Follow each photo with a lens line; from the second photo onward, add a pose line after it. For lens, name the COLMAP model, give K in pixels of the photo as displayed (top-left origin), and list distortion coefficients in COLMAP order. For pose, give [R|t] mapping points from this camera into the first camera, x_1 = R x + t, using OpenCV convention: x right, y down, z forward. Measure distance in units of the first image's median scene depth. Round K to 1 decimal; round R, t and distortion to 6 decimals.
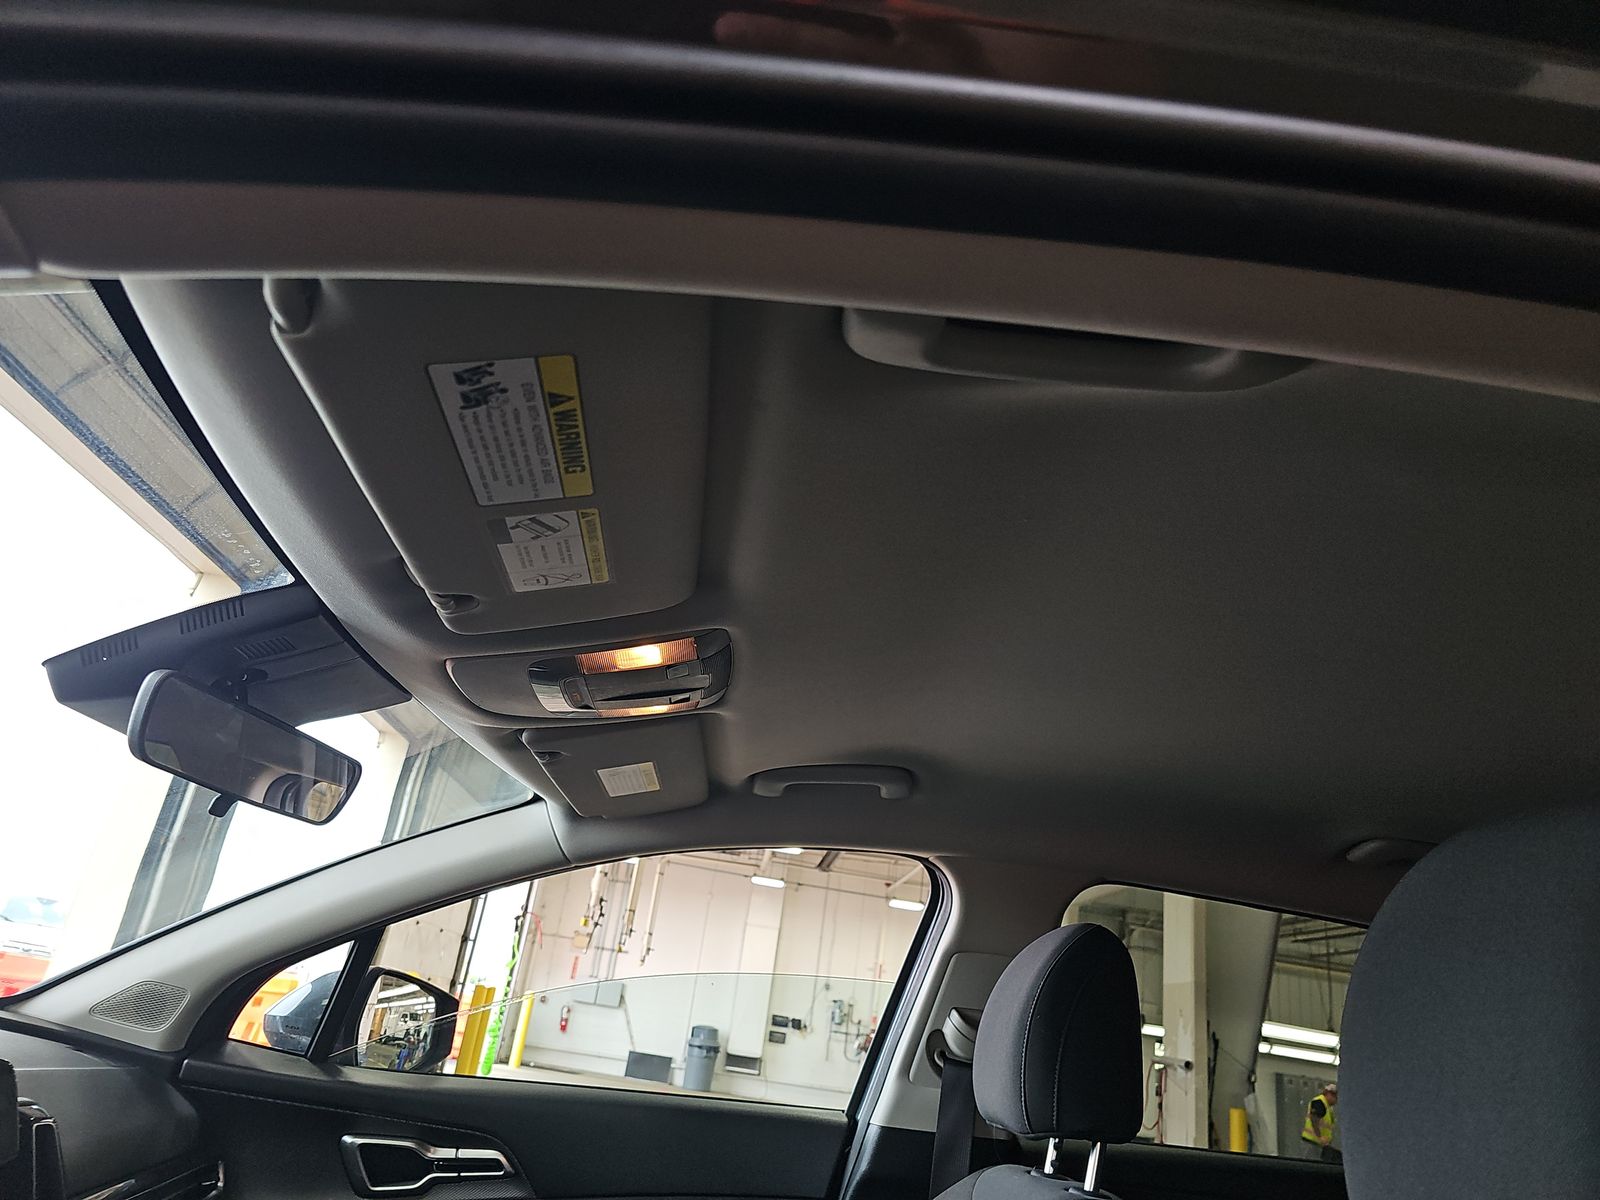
lens RADIAL K [[1034.1, 0, 800.0], [0, 1034.1, 600.0], [0, 0, 1]] dist [0.052488, -0.049623]
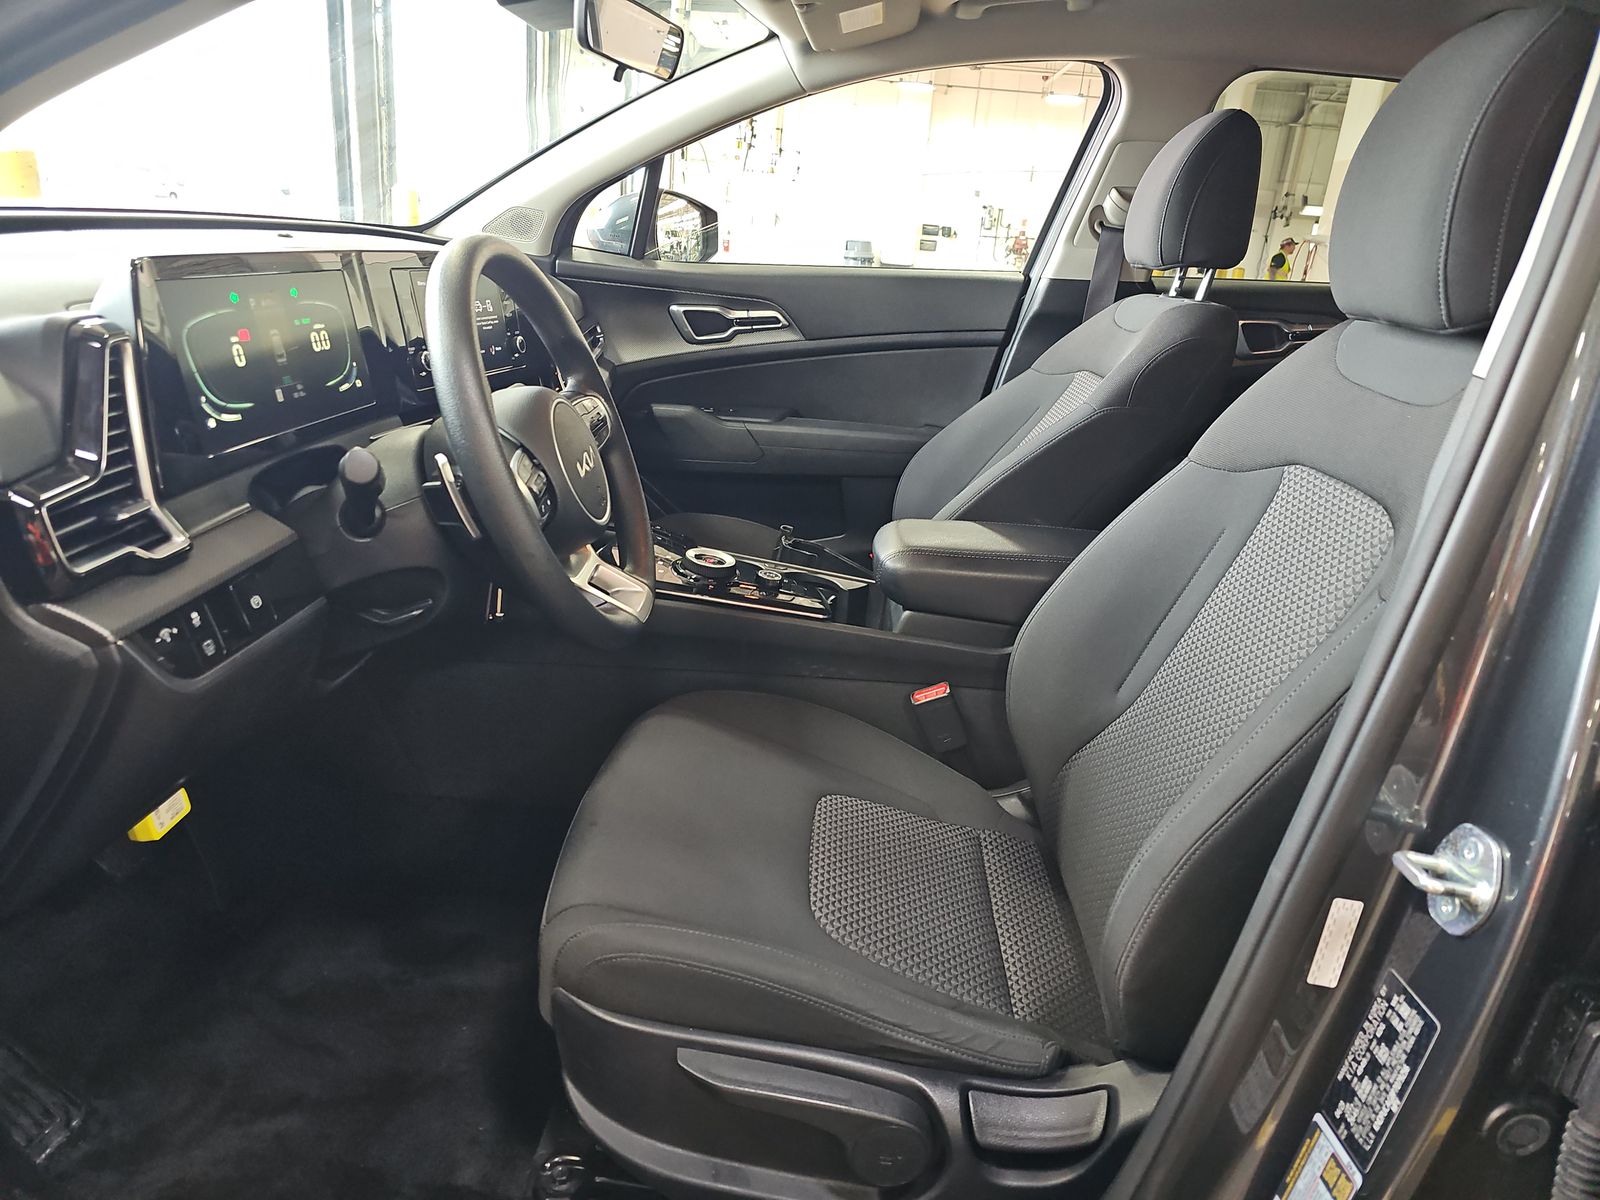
lens RADIAL K [[1034.1, 0, 800.0], [0, 1034.1, 600.0], [0, 0, 1]] dist [0.052488, -0.049623]
pose [[0.989663, -0.013158, -0.142805, -0.056488], [0.104142, 0.750537, 0.652570, -0.104821], [0.098594, -0.660697, 0.744150, -0.323788]]
